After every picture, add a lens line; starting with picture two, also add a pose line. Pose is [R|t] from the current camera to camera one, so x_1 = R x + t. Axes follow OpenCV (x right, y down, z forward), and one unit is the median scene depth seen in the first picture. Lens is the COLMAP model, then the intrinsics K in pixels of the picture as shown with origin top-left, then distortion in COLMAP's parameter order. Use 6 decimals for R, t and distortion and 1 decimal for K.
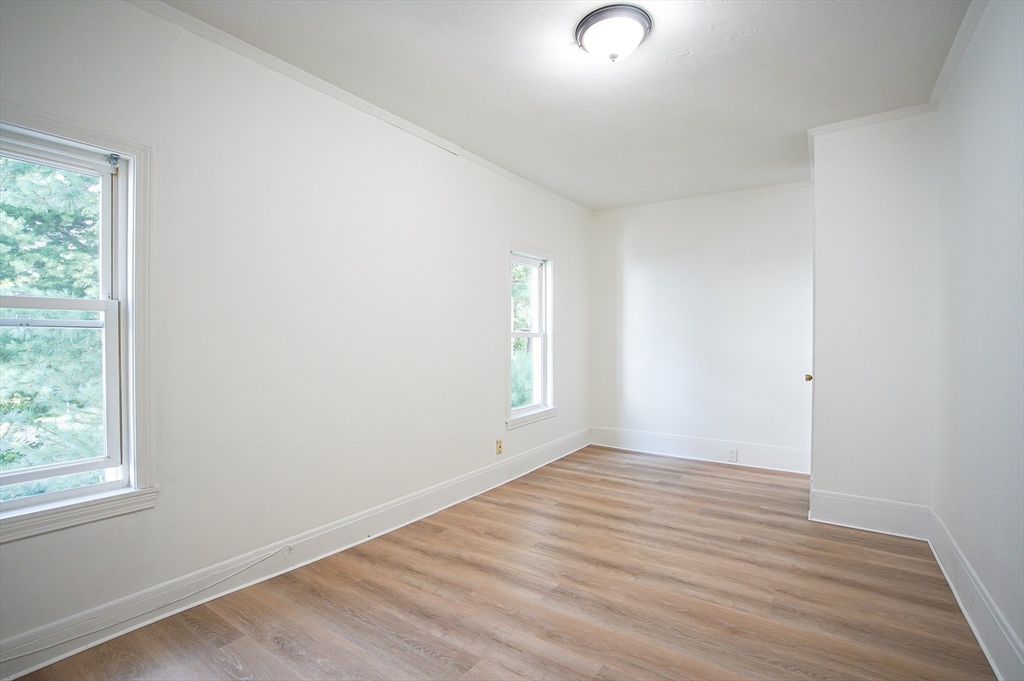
lens RADIAL K [[483.1, 0, 512.0], [0, 483.1, 340.5], [0, 0, 1]] dist [-0.065088, 0.032199]
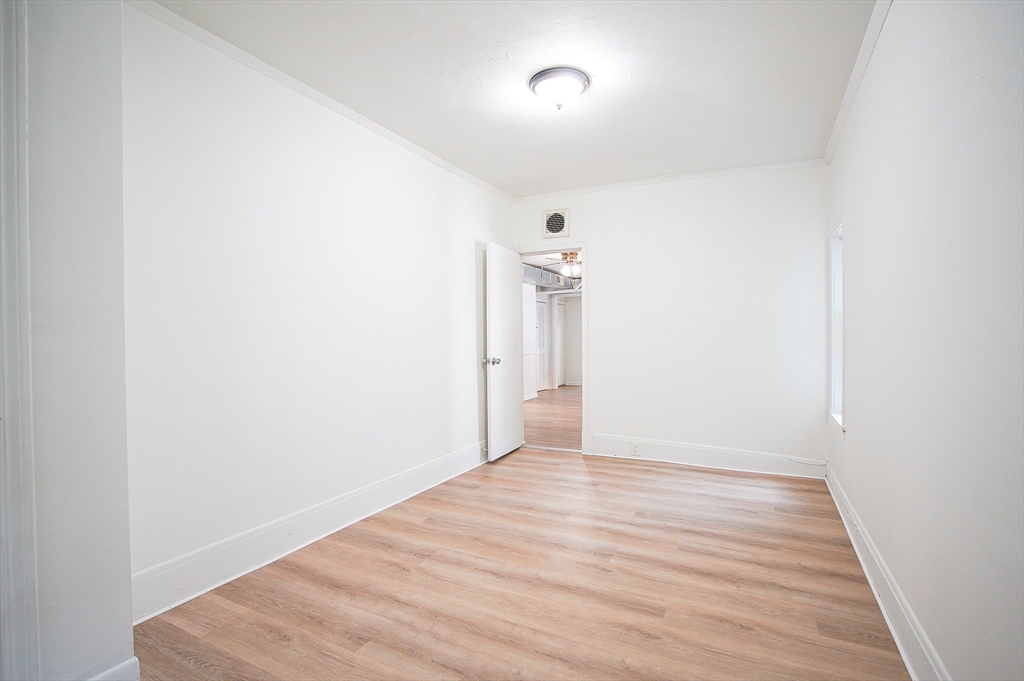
lens RADIAL K [[483.1, 0, 512.0], [0, 483.1, 340.5], [0, 0, 1]] dist [-0.065088, 0.032199]
pose [[-0.993783, 0.002634, -0.111301, 0.425604], [0.002220, 0.999990, 0.003844, 0.005655], [0.111310, 0.003573, -0.993779, 1.990775]]
